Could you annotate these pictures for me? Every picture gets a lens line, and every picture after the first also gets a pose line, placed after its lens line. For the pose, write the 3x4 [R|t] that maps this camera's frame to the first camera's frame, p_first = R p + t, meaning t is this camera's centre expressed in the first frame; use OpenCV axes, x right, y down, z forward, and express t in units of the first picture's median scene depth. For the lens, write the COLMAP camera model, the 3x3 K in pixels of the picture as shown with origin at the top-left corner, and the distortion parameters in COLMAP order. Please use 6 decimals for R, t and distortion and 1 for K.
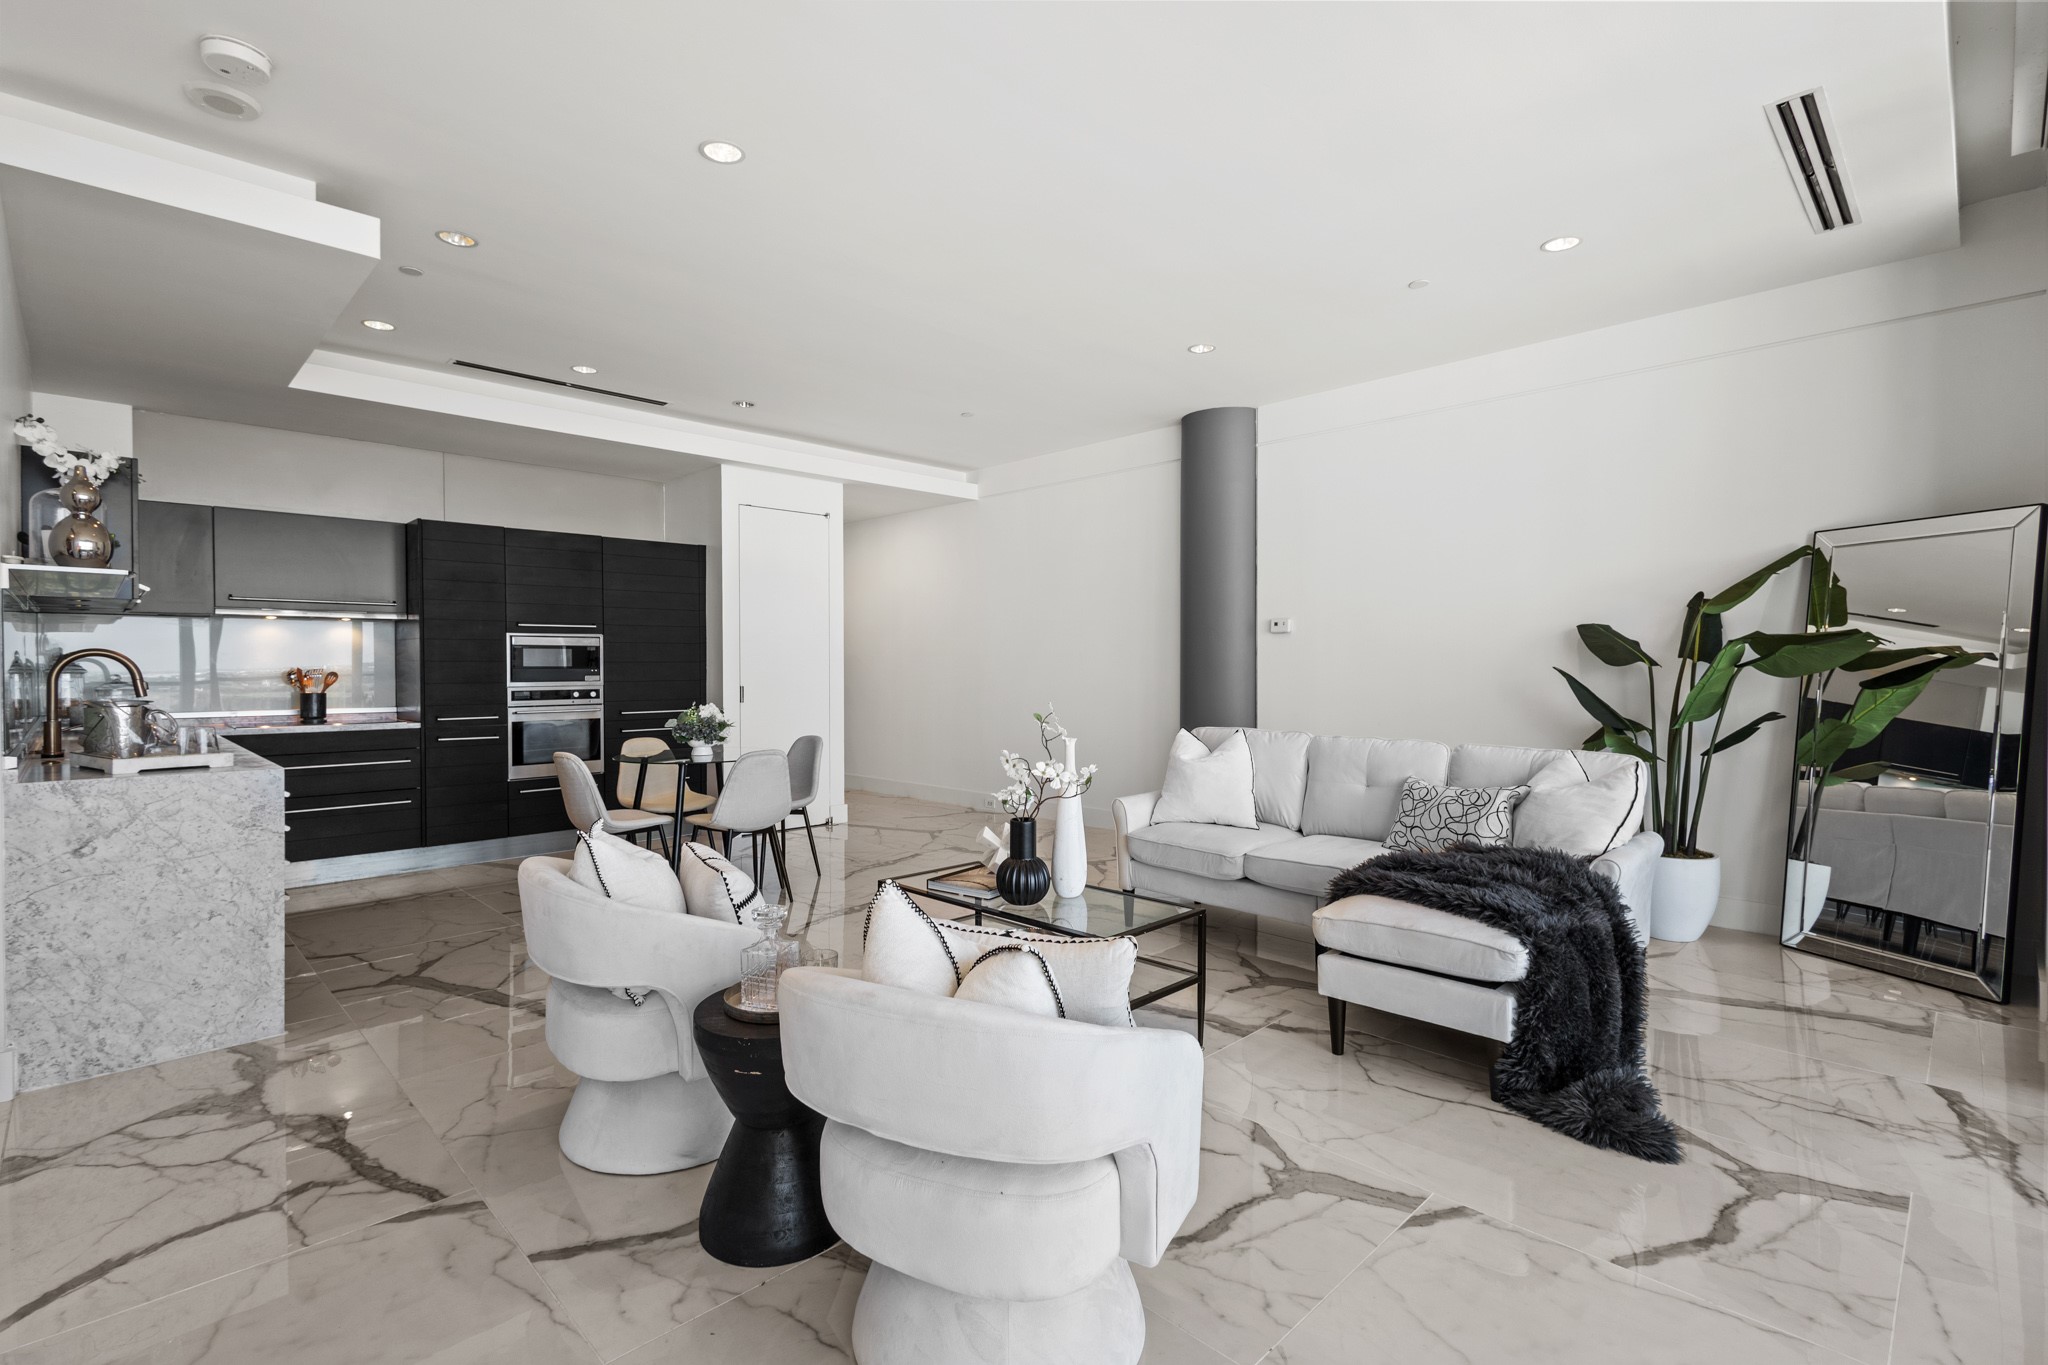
lens RADIAL K [[945.4, 0, 1024.4], [0, 945.4, 678.2], [0, 0, 1]] dist [0.004589, -0.001179]
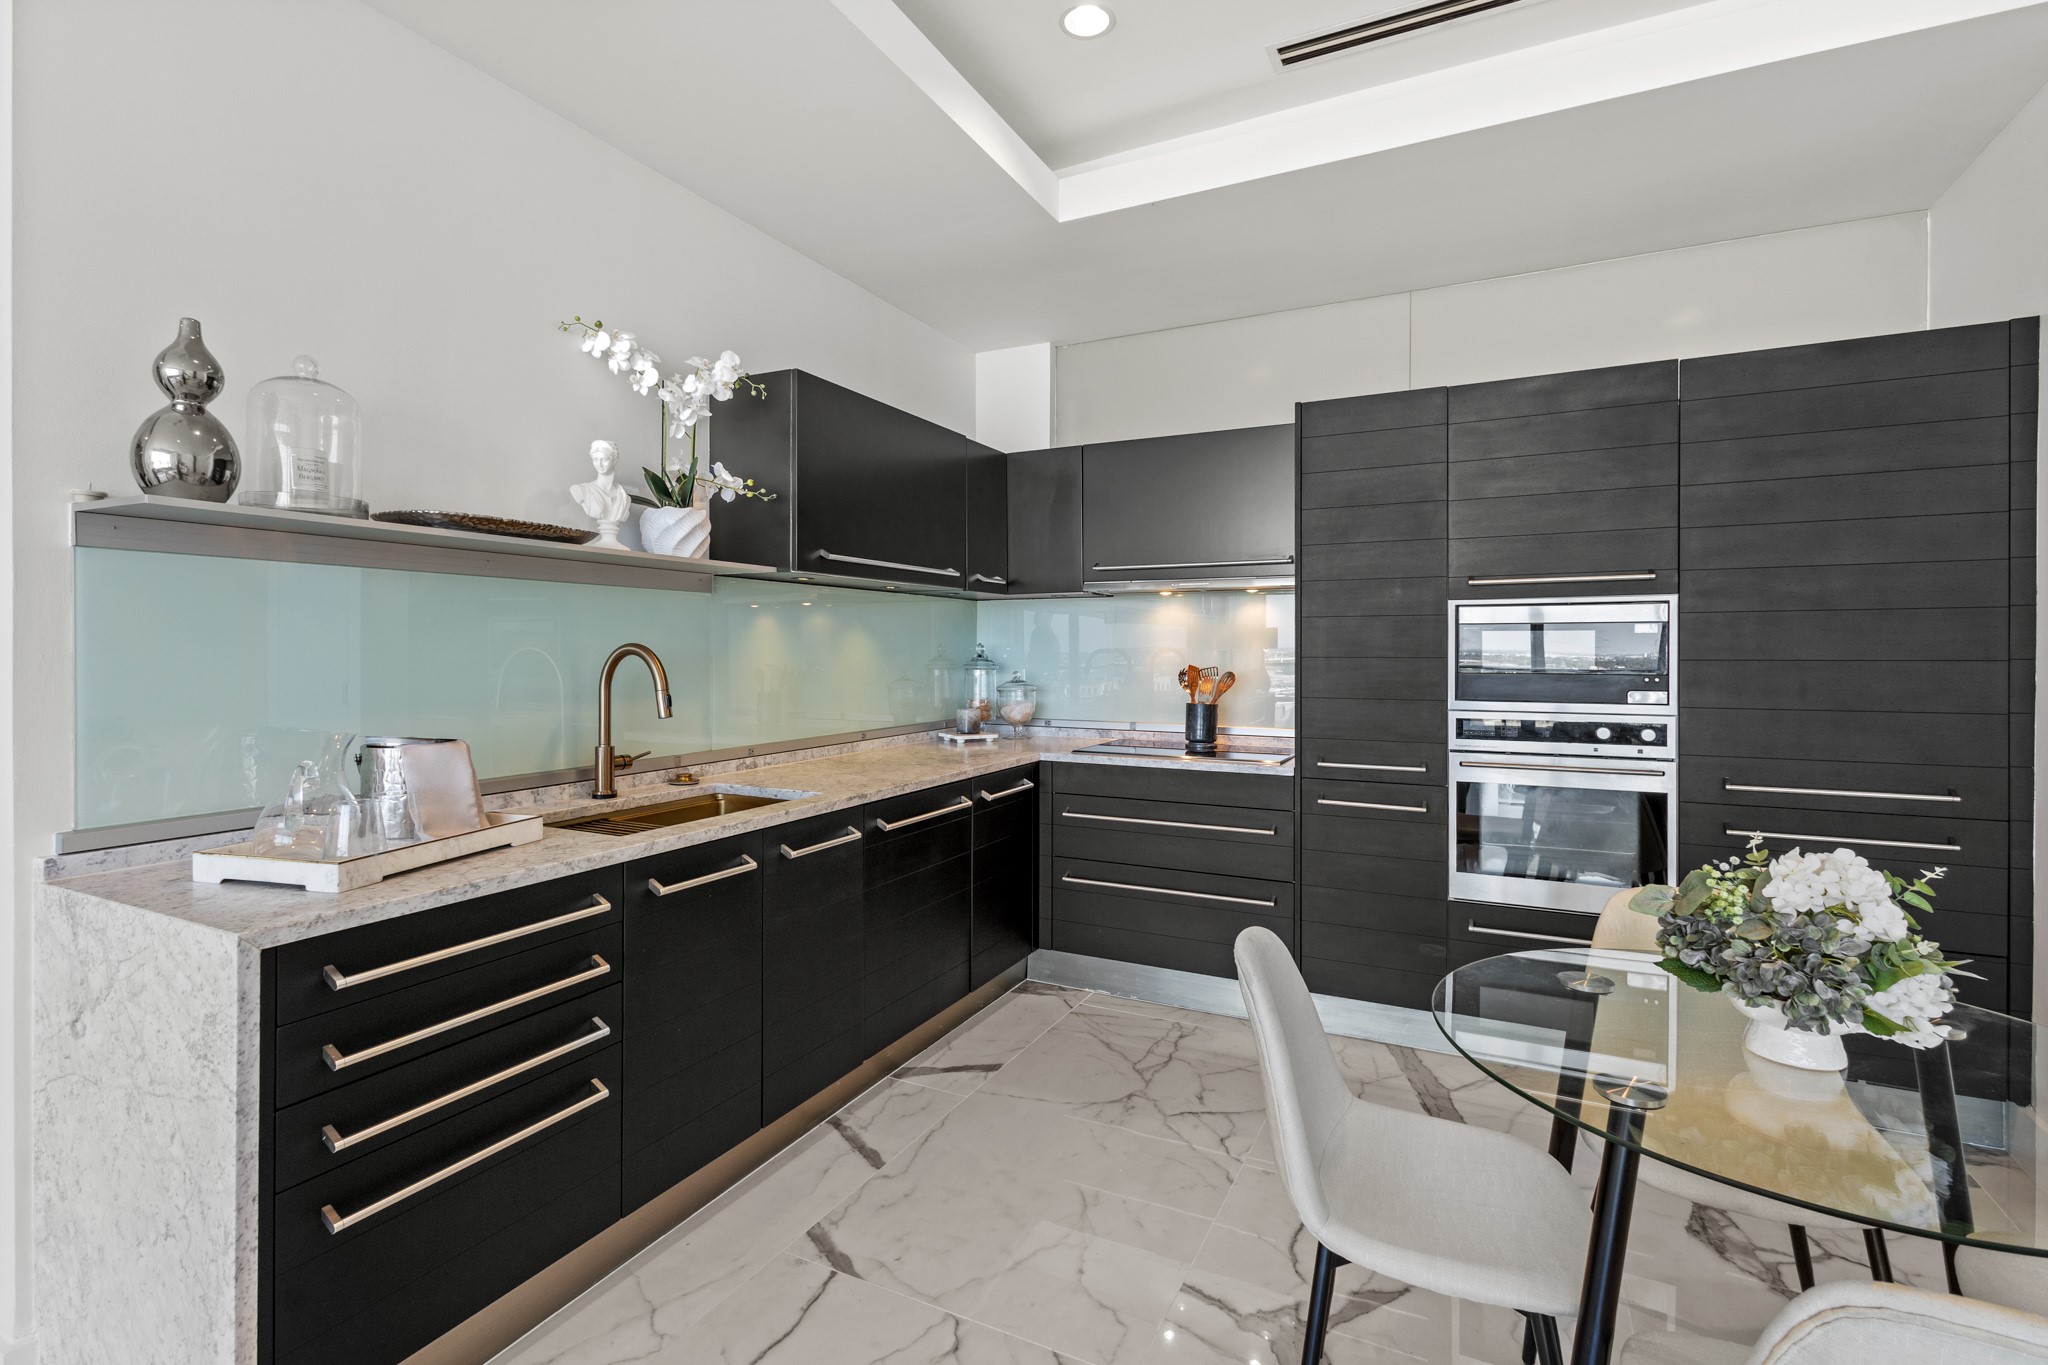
lens RADIAL K [[945.4, 0, 1024.9], [0, 945.4, 675.7], [0, 0, 1]] dist [0.004589, -0.001179]
pose [[0.315037, 0.026928, -0.948697, -0.149506], [-0.015840, 0.999607, 0.023113, -0.016211], [0.948947, 0.007746, 0.315340, 0.634516]]
